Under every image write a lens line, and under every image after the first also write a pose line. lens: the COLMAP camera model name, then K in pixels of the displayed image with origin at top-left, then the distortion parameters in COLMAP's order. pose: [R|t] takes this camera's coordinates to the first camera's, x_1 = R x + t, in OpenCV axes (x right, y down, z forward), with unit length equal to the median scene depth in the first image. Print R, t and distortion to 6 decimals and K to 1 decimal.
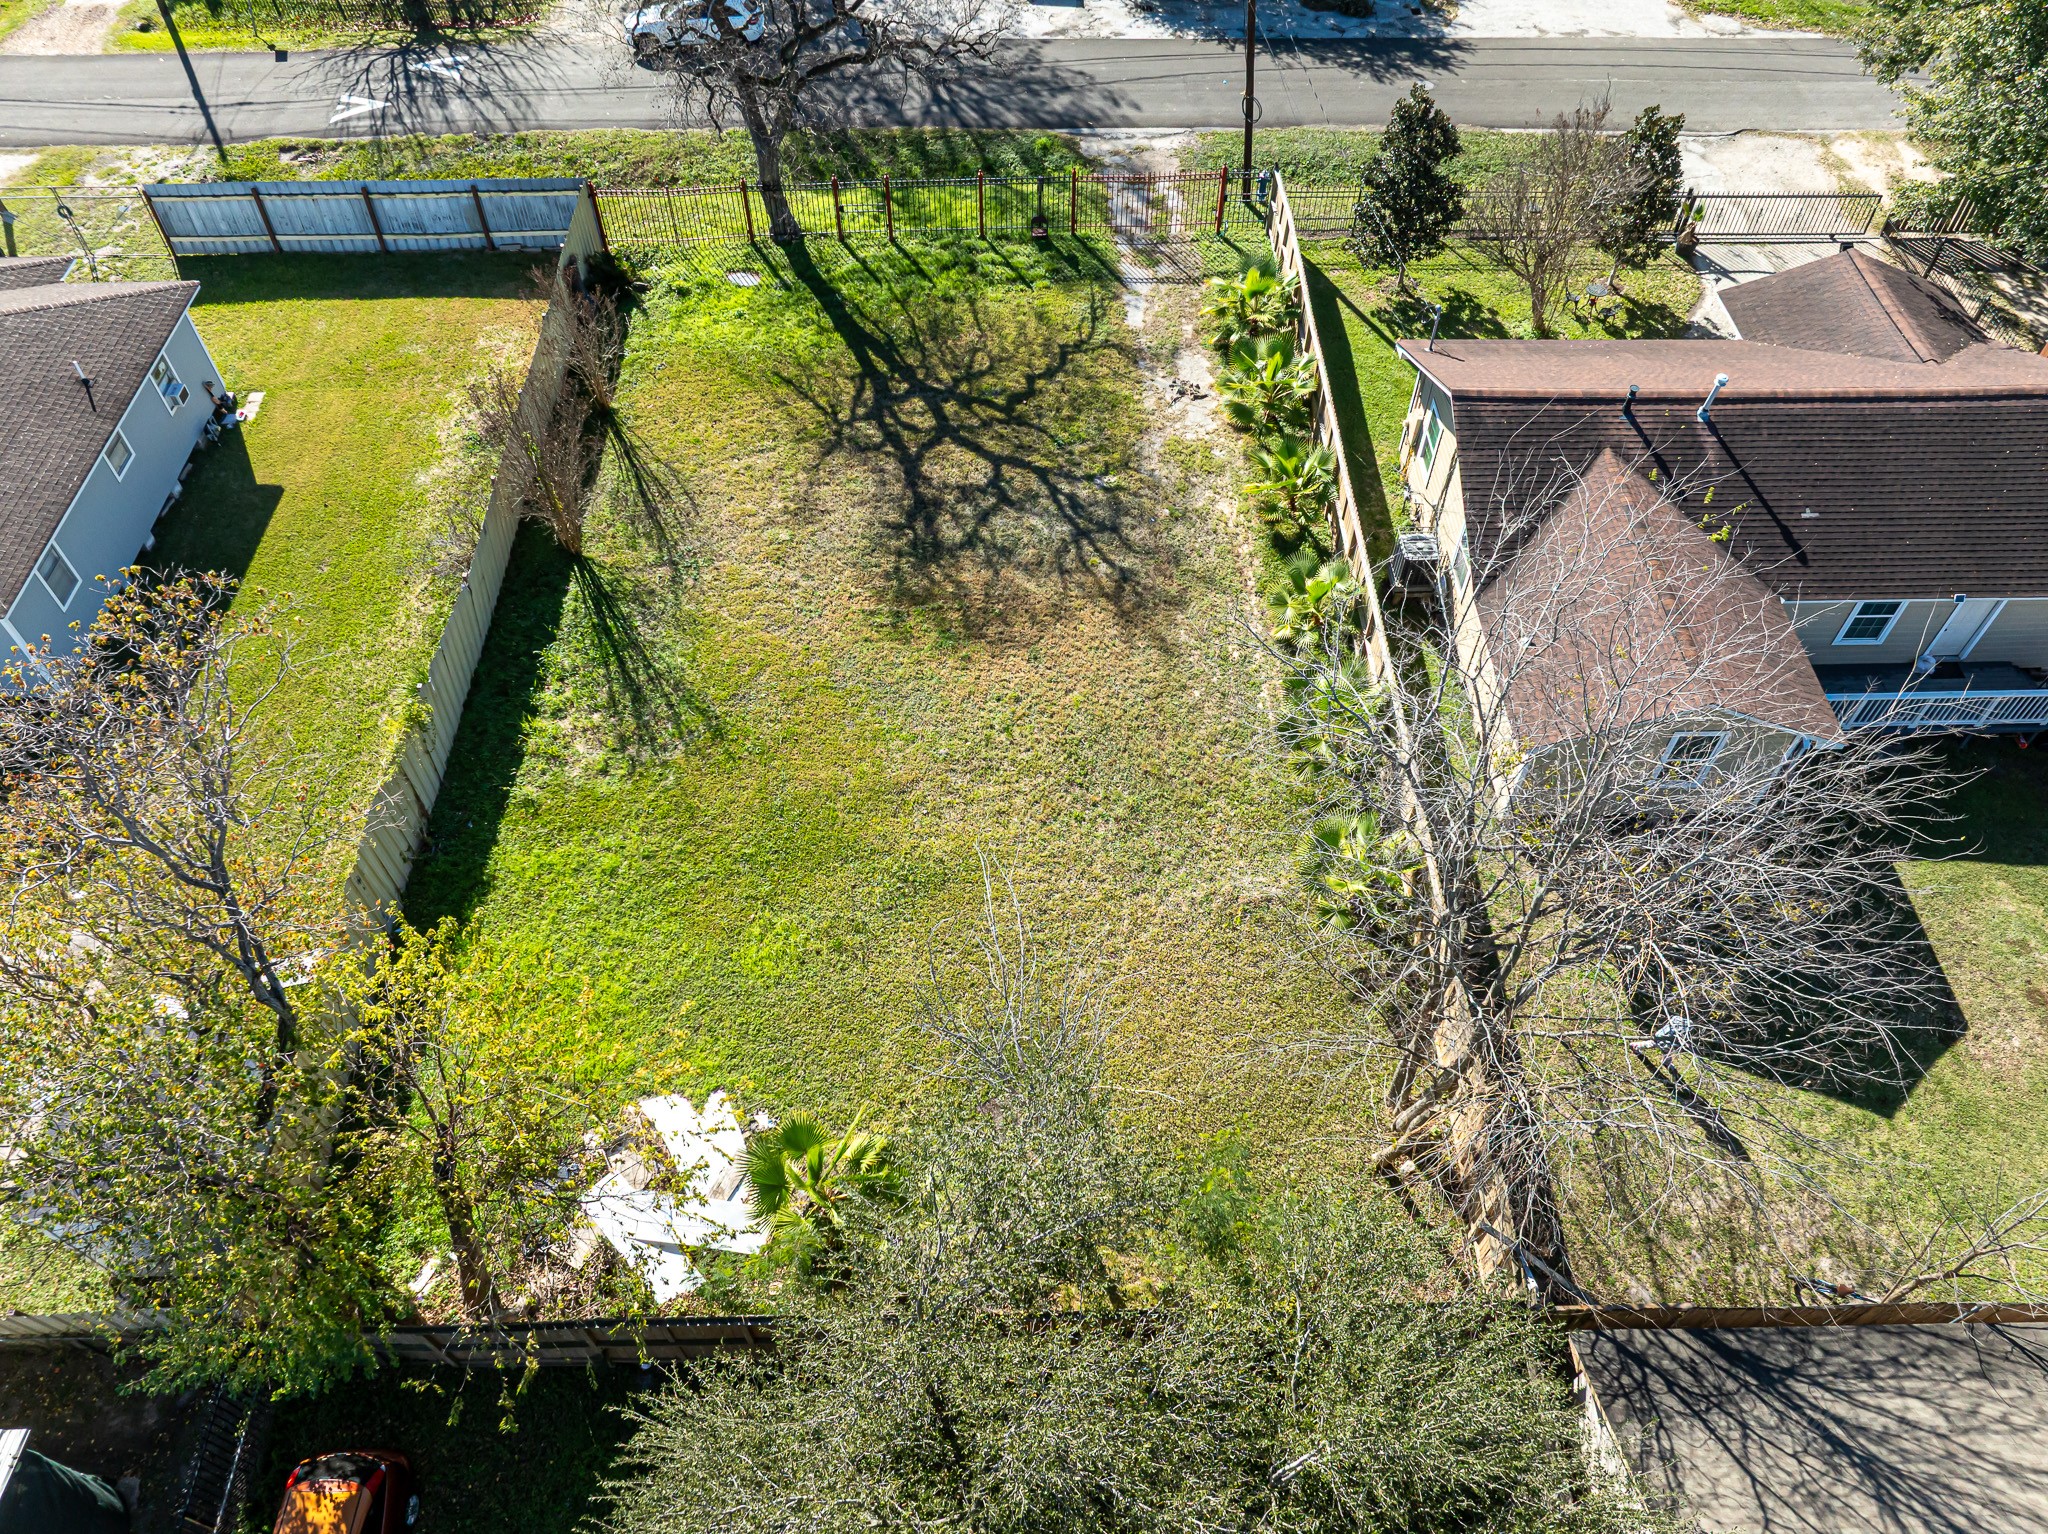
lens RADIAL K [[1444.0, 0, 1026.9], [0, 1444.0, 756.0], [0, 0, 1]] dist [-0.035791, -0.000252]
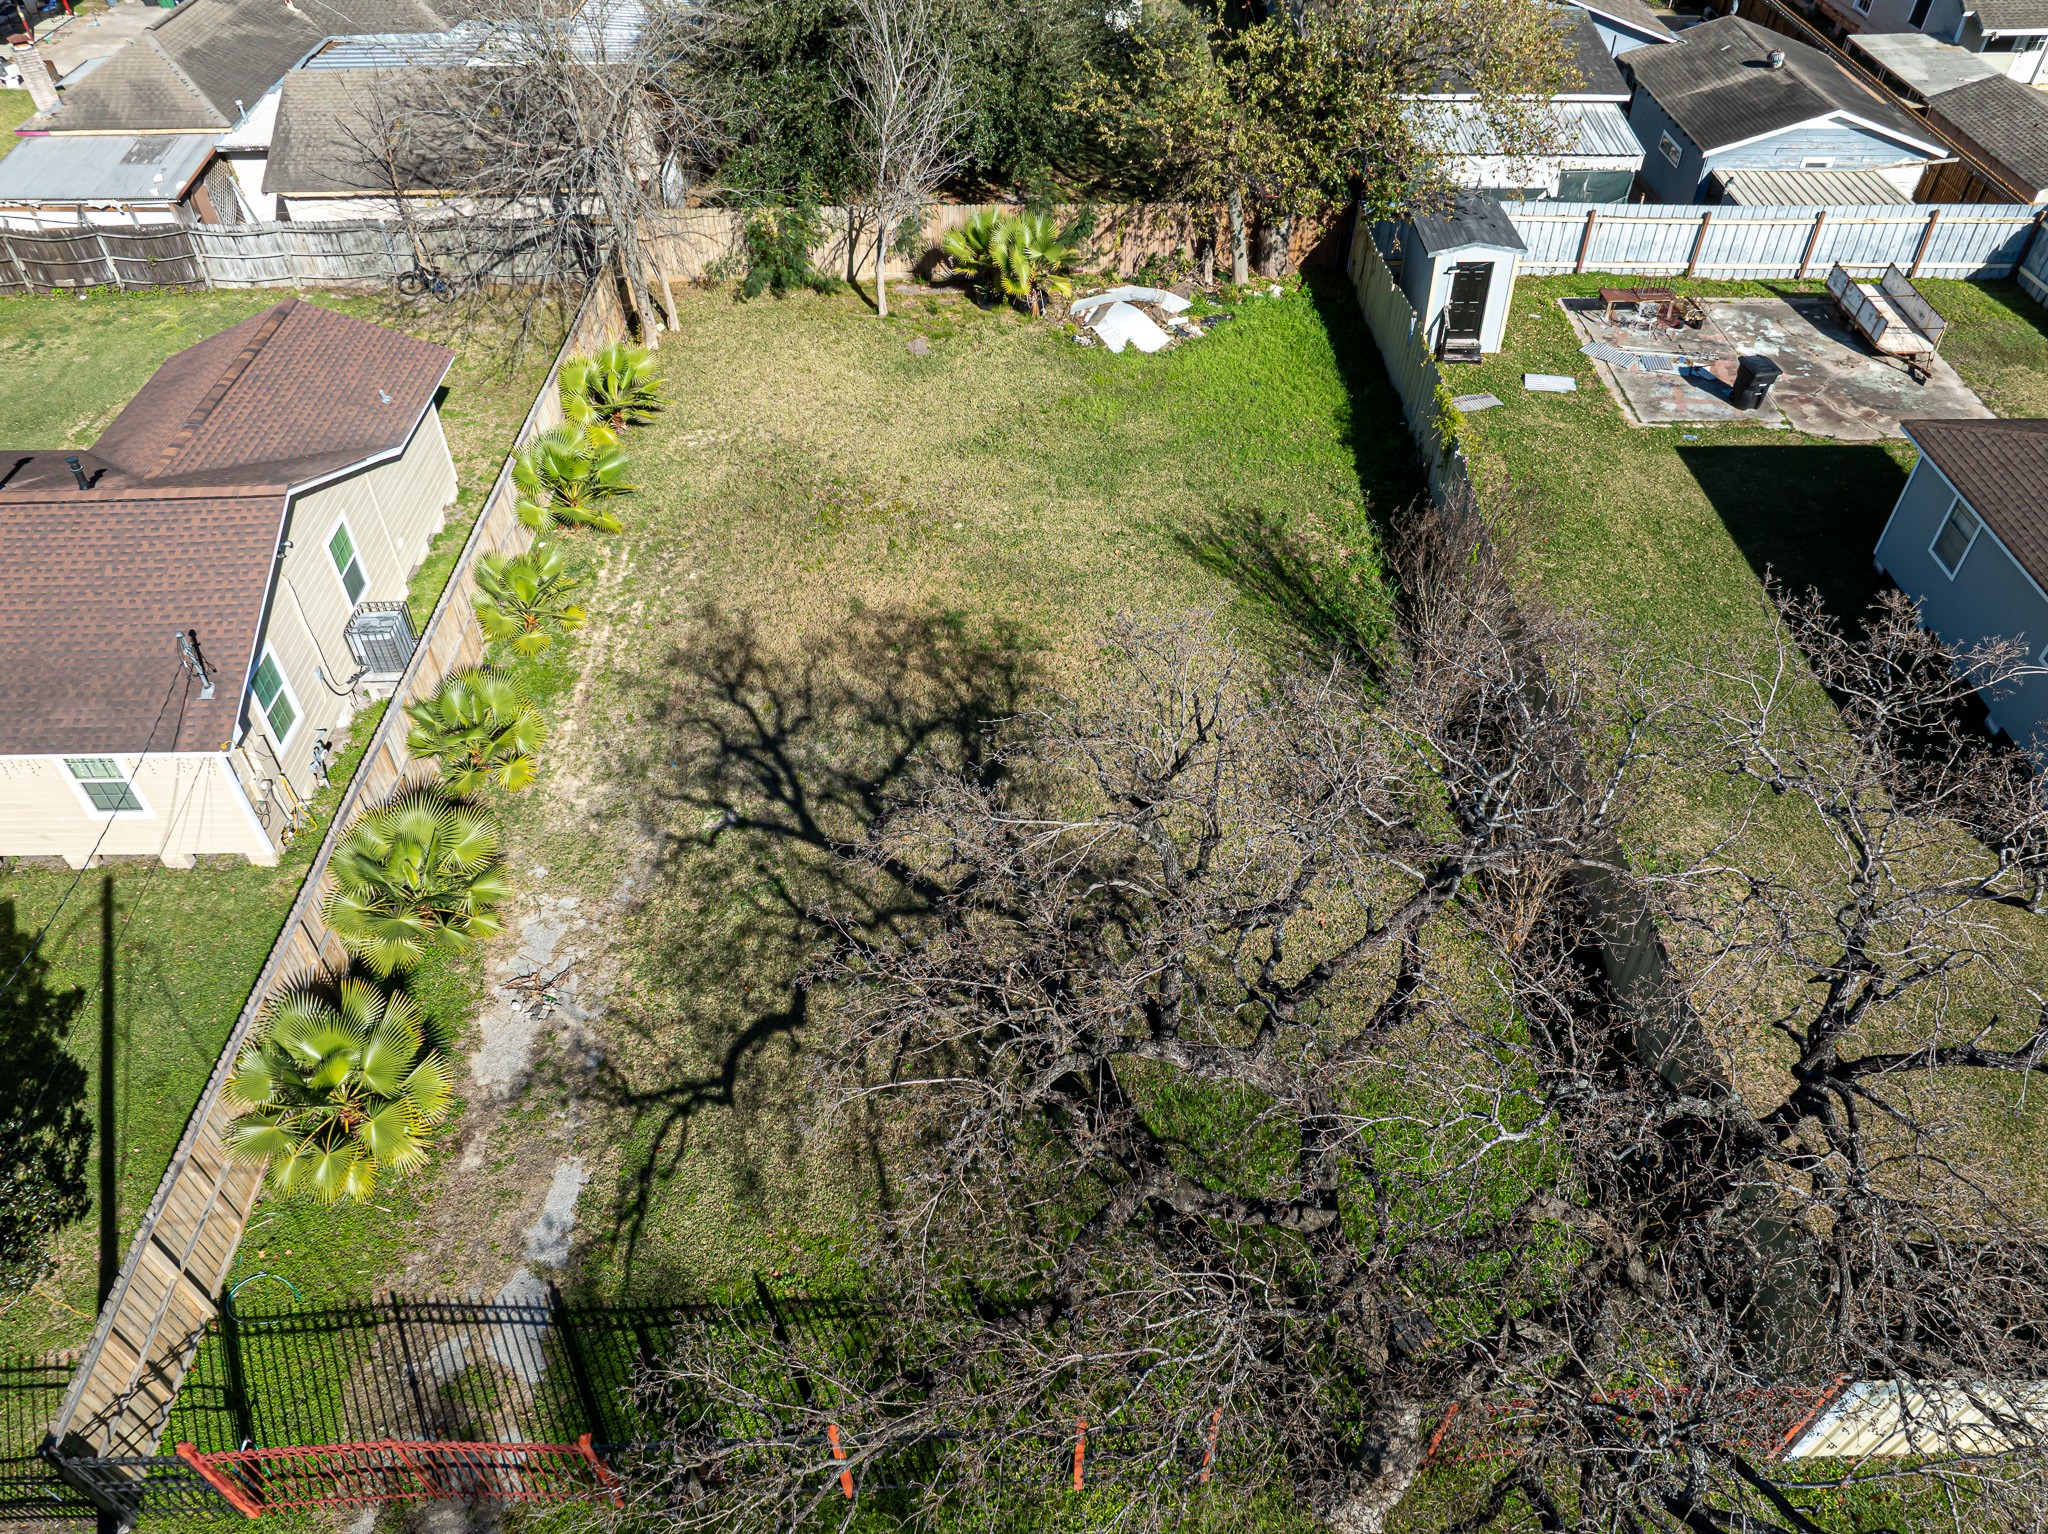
lens RADIAL K [[1444.0, 0, 1026.9], [0, 1444.0, 756.0], [0, 0, 1]] dist [-0.035791, -0.000252]
pose [[-0.999936, -0.005384, 0.009993, -0.094050], [0.010439, -0.090336, 0.995857, -0.825636], [-0.004459, 0.995897, 0.090387, 0.851972]]
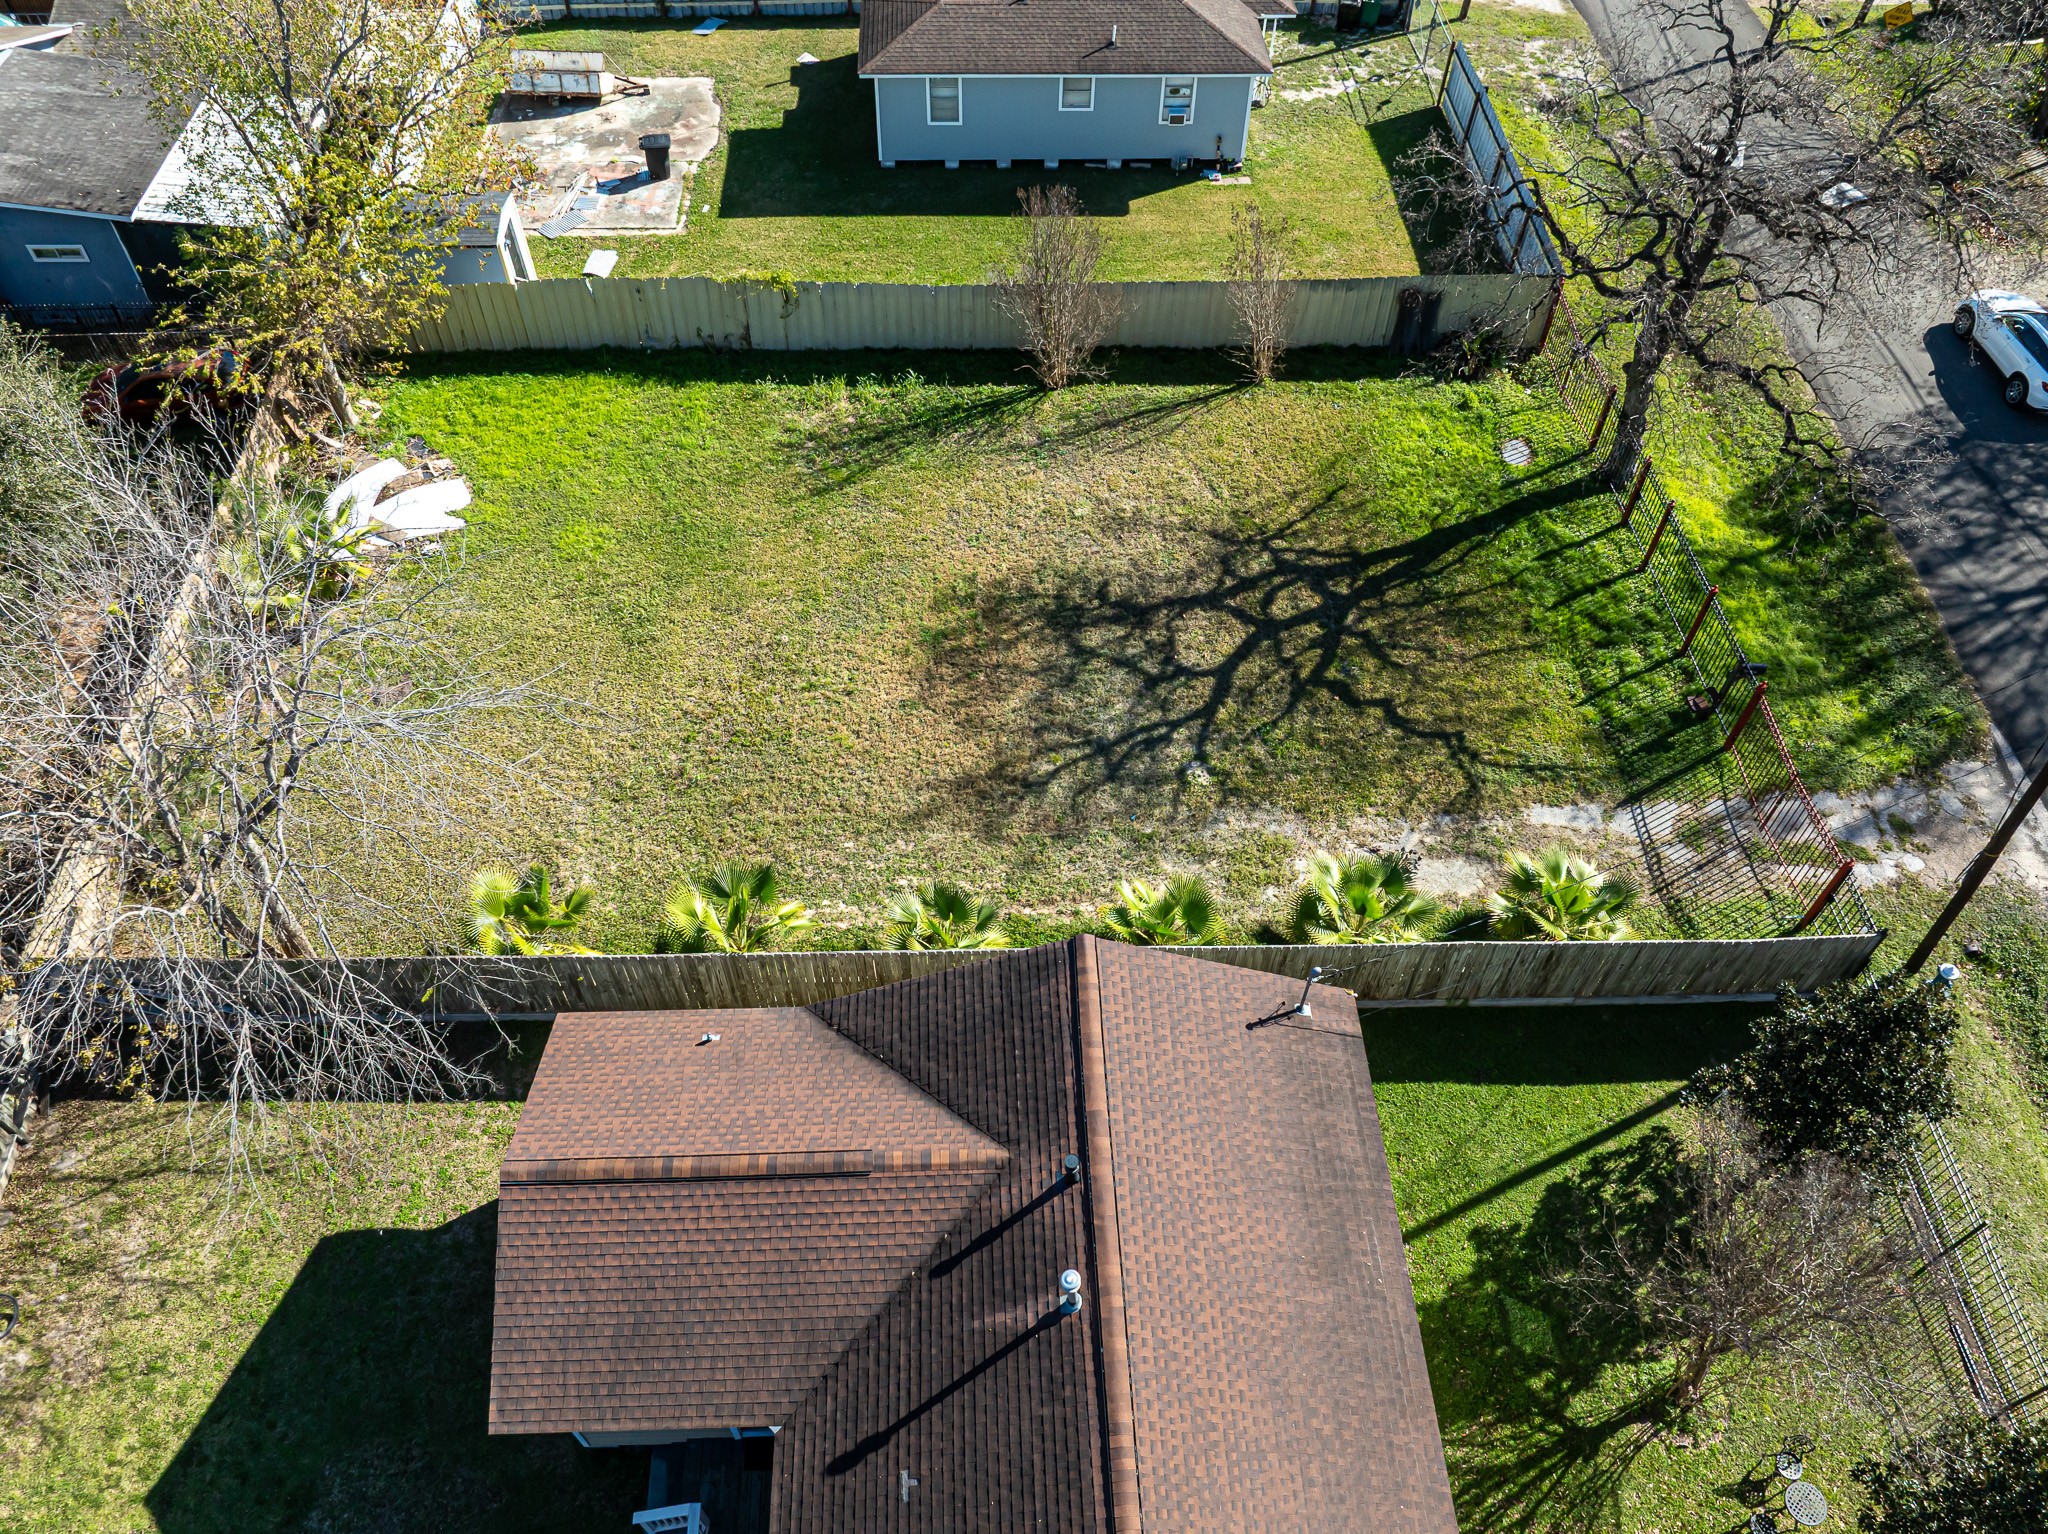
lens RADIAL K [[1495.3, 0, 1024.0], [0, 1495.3, 767.0], [0, 0, 1]] dist [-0.028904, -0.008769]
pose [[0.018180, 0.781118, -0.624119, 0.545465], [-0.791398, 0.392724, 0.468463, -0.480750], [0.611031, 0.485409, 0.625315, 0.383008]]
